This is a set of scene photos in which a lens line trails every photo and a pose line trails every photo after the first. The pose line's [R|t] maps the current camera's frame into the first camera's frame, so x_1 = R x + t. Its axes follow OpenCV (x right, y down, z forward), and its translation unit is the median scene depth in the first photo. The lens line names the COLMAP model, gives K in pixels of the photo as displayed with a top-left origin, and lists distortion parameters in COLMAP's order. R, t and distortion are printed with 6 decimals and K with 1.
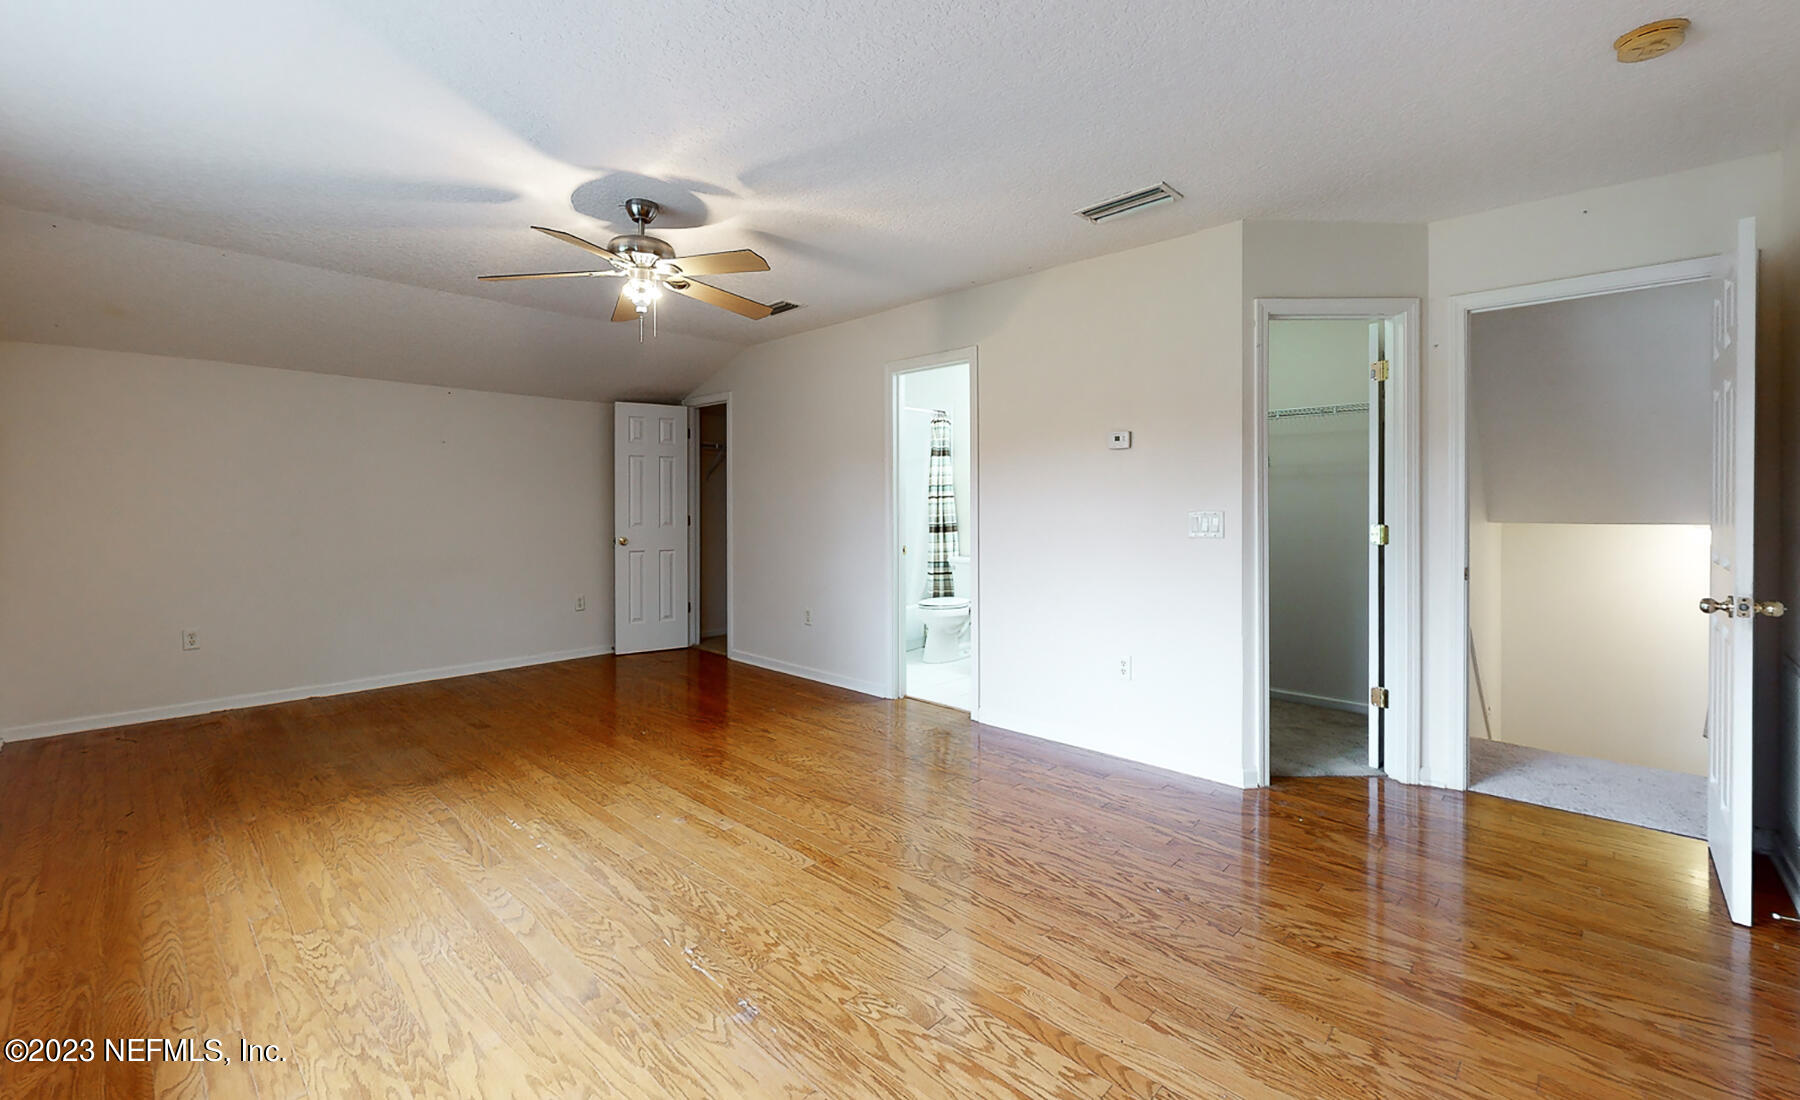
lens RADIAL K [[720.3, 0, 867.3], [0, 720.3, 513.3], [0, 0, 1]] dist [0.000391, -0.000104]
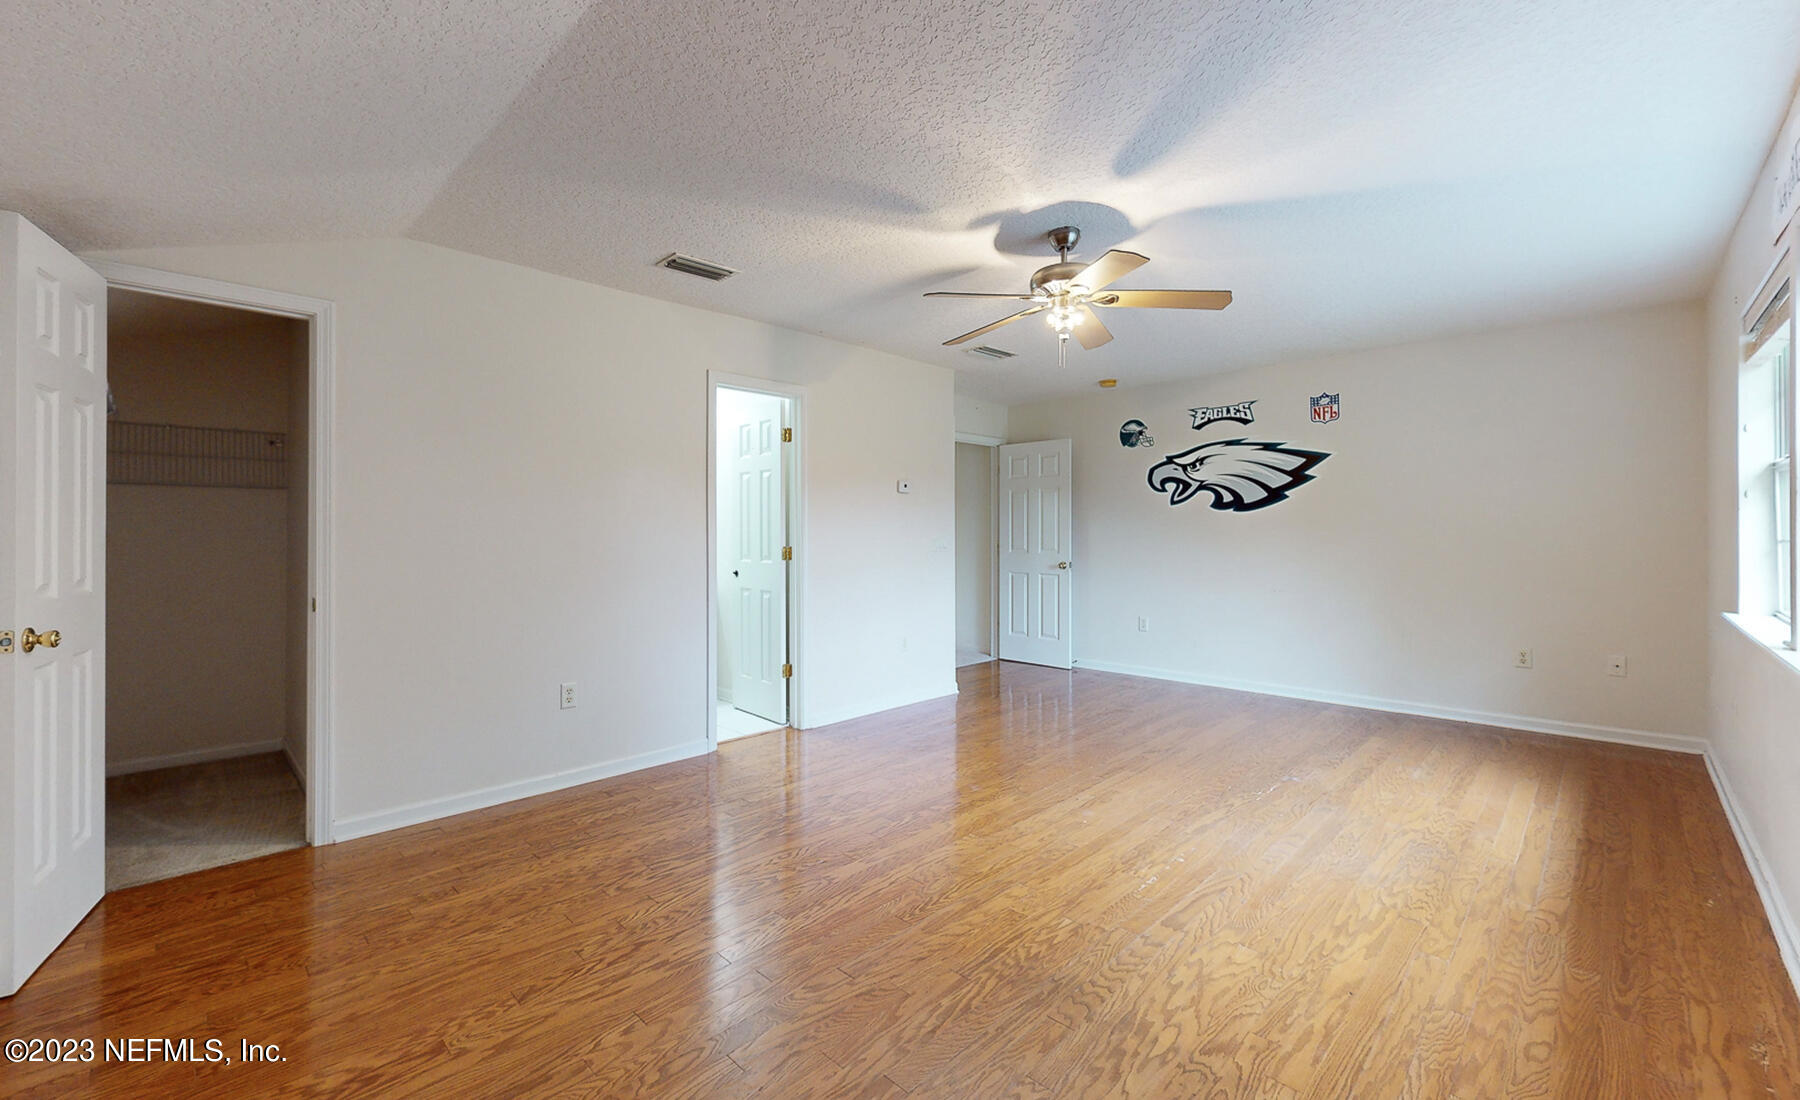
lens RADIAL K [[720.3, 0, 867.3], [0, 720.3, 513.3], [0, 0, 1]] dist [0.000391, -0.000104]
pose [[0.041442, 0.029168, 0.998715, -1.806711], [0.012606, 0.999479, -0.029713, -0.003229], [-0.999061, 0.013821, 0.041052, 1.675804]]
